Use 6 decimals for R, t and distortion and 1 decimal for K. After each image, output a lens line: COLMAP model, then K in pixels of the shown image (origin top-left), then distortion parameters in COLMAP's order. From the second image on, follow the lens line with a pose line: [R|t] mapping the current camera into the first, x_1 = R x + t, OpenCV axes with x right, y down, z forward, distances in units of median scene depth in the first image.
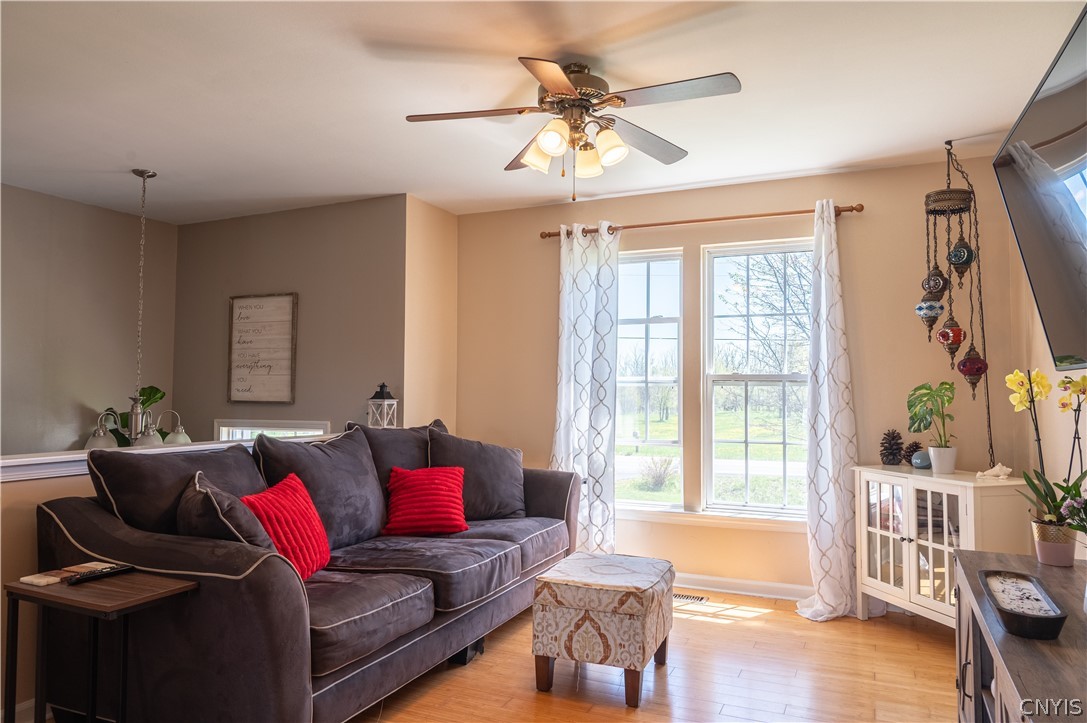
lens RADIAL K [[728.9, 0, 542.7], [0, 728.9, 359.5], [0, 0, 1]] dist [-0.007796, 0.001807]
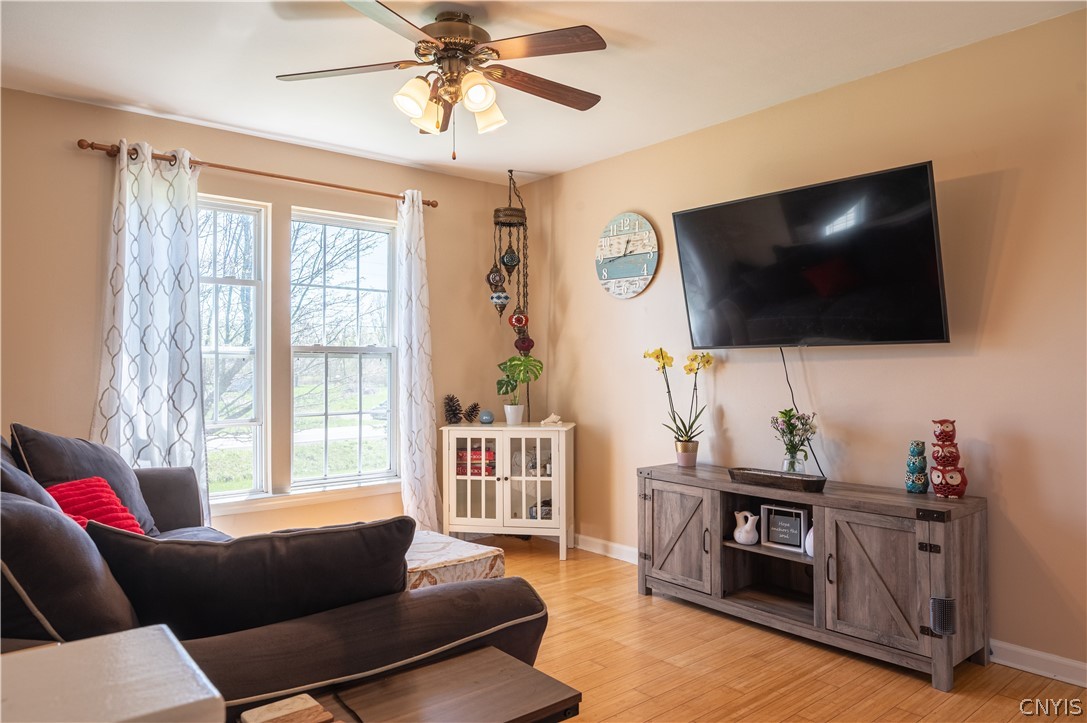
lens RADIAL K [[728.9, 0, 542.0], [0, 728.9, 362.0], [0, 0, 1]] dist [-0.007796, 0.001807]
pose [[0.423782, -0.000477, 0.905764, -0.588447], [-0.034849, 0.999251, 0.016831, 0.017812], [-0.905093, -0.038698, 0.423448, 0.378659]]
